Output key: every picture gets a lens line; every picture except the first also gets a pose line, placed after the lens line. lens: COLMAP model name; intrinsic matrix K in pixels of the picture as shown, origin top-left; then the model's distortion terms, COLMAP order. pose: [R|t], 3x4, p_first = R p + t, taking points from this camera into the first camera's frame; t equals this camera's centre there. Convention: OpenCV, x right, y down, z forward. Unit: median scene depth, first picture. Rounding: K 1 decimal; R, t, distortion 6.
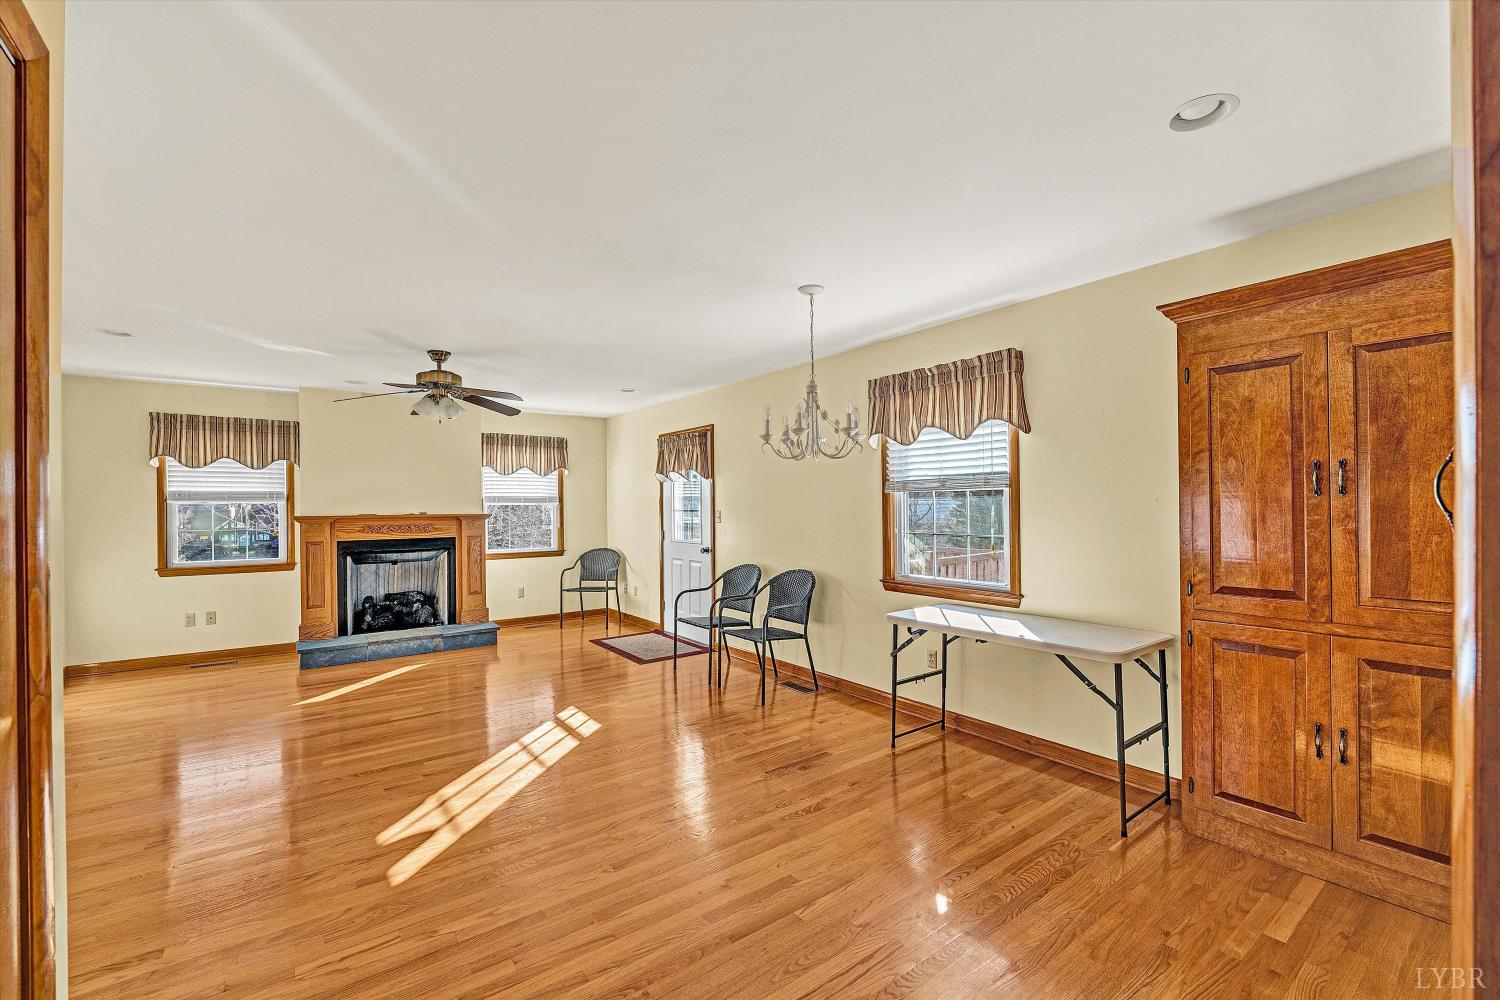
lens RADIAL K [[610.2, 0, 740.8], [0, 610.2, 506.7], [0, 0, 1]] dist [-0.027847, 0.000032]
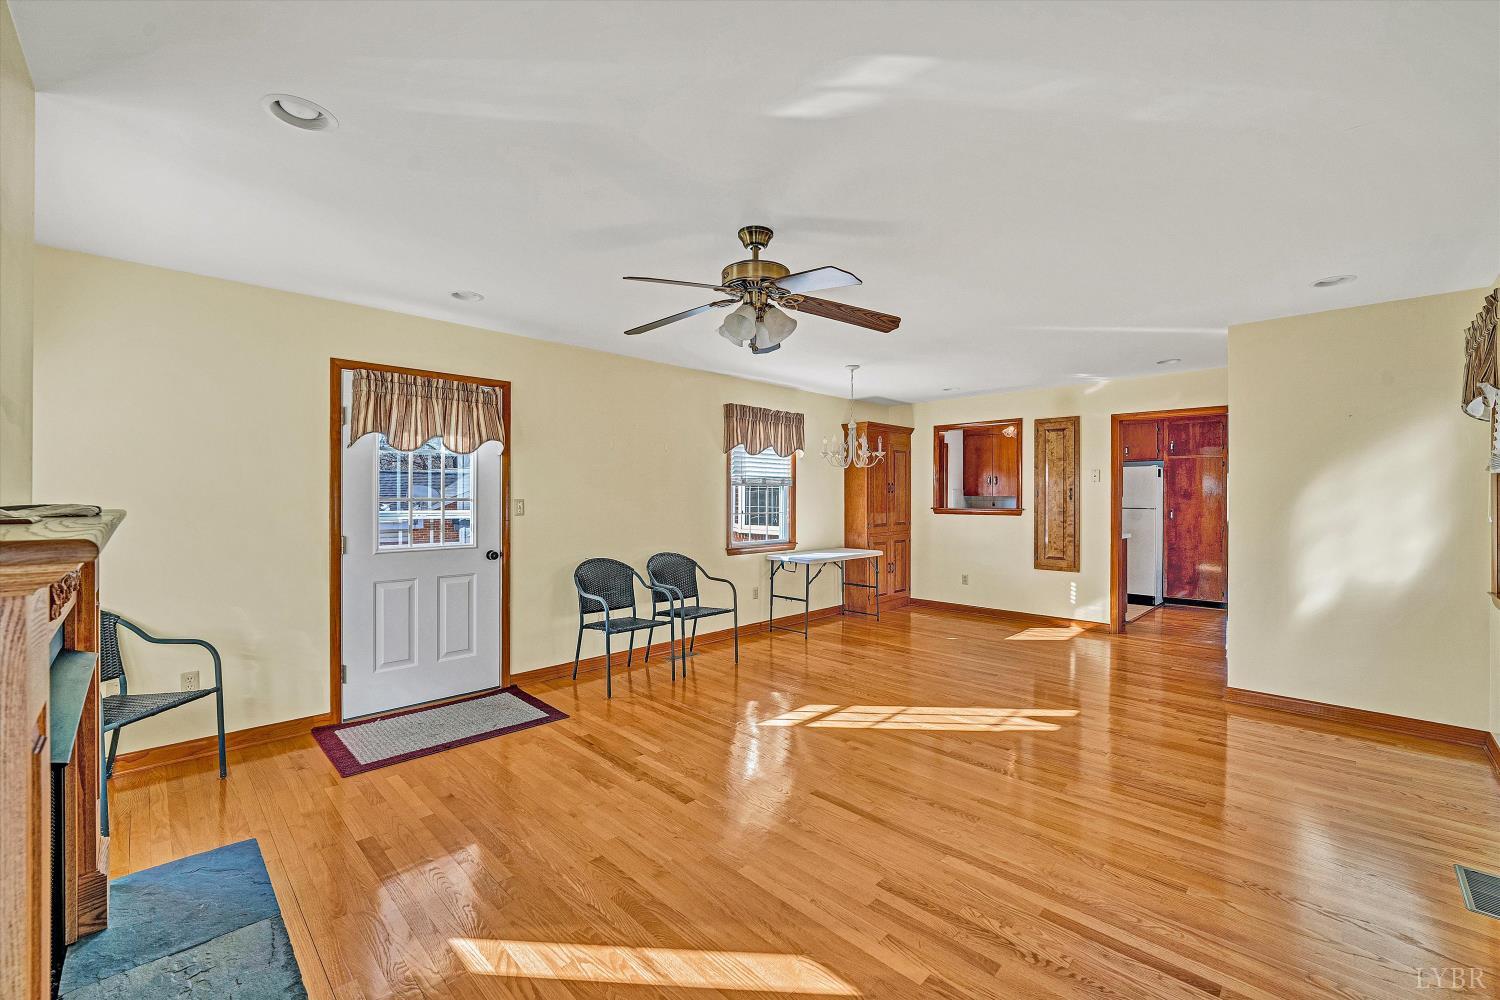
lens RADIAL K [[621.4, 0, 746.8], [0, 621.4, 492.5], [0, 0, 1]] dist [-0.000945, -0.000026]
pose [[-0.151276, 0.015344, 0.988372, -1.276284], [0.000240, 0.999880, -0.015486, 0.015408], [-0.988492, -0.002105, -0.151261, 1.276217]]
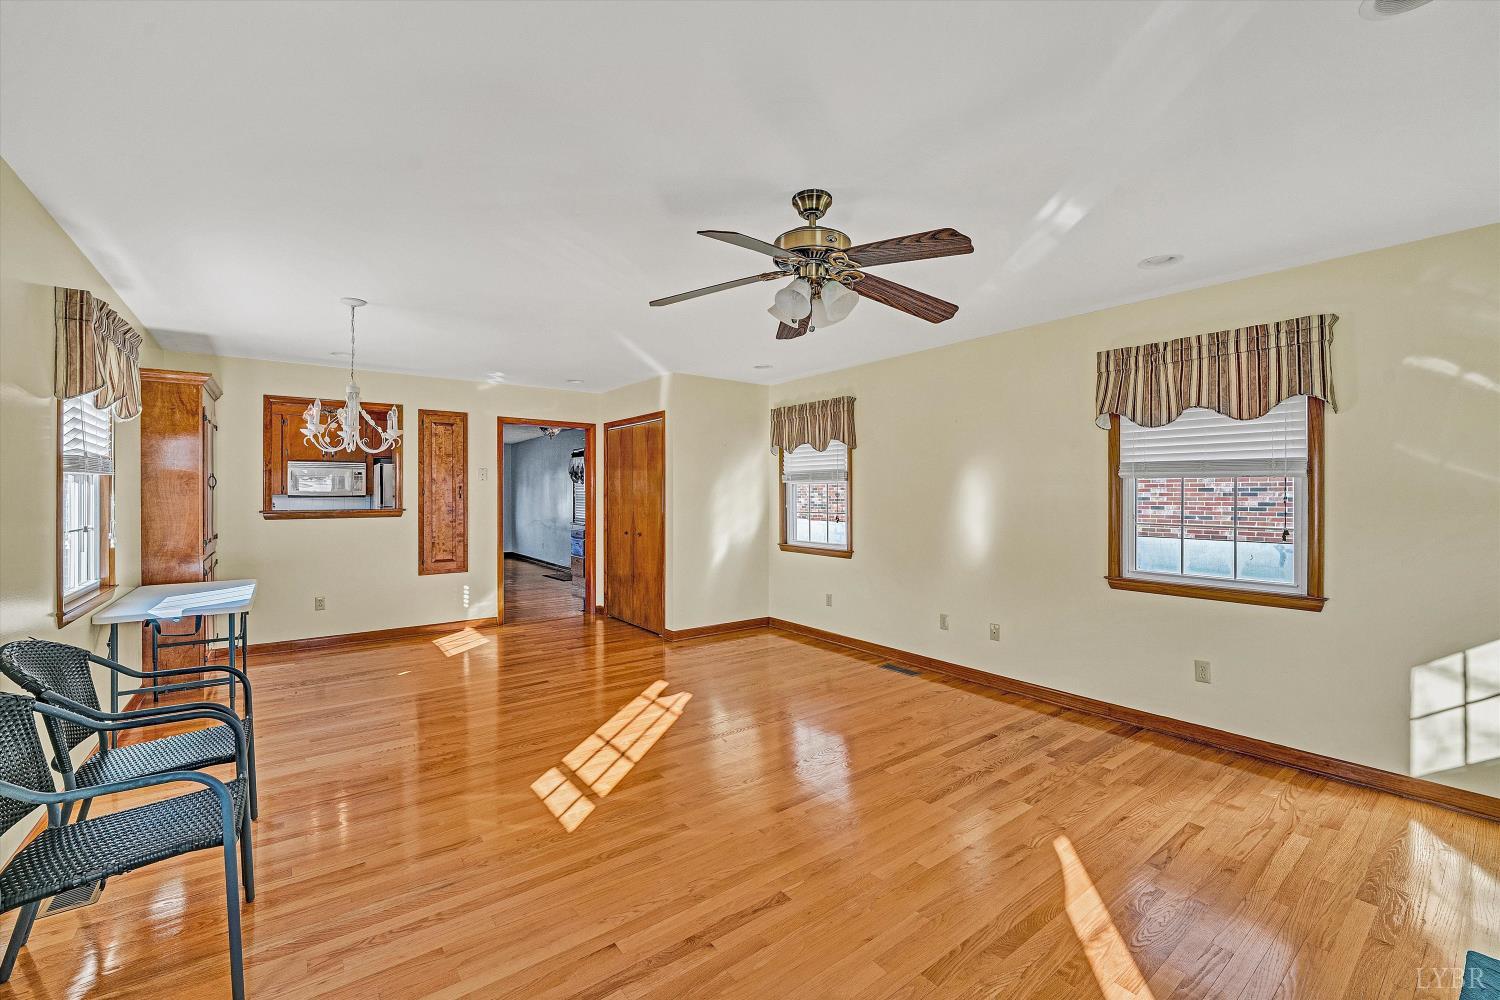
lens RADIAL K [[620.9, 0, 771.6], [0, 620.9, 487.5], [0, 0, 1]] dist [-0.073353, 0.000008]
pose [[-0.999324, 0.015039, -0.033543, -0.511663], [0.015139, 0.999882, -0.002727, -0.001480], [0.033498, -0.003232, -0.999434, 1.773462]]
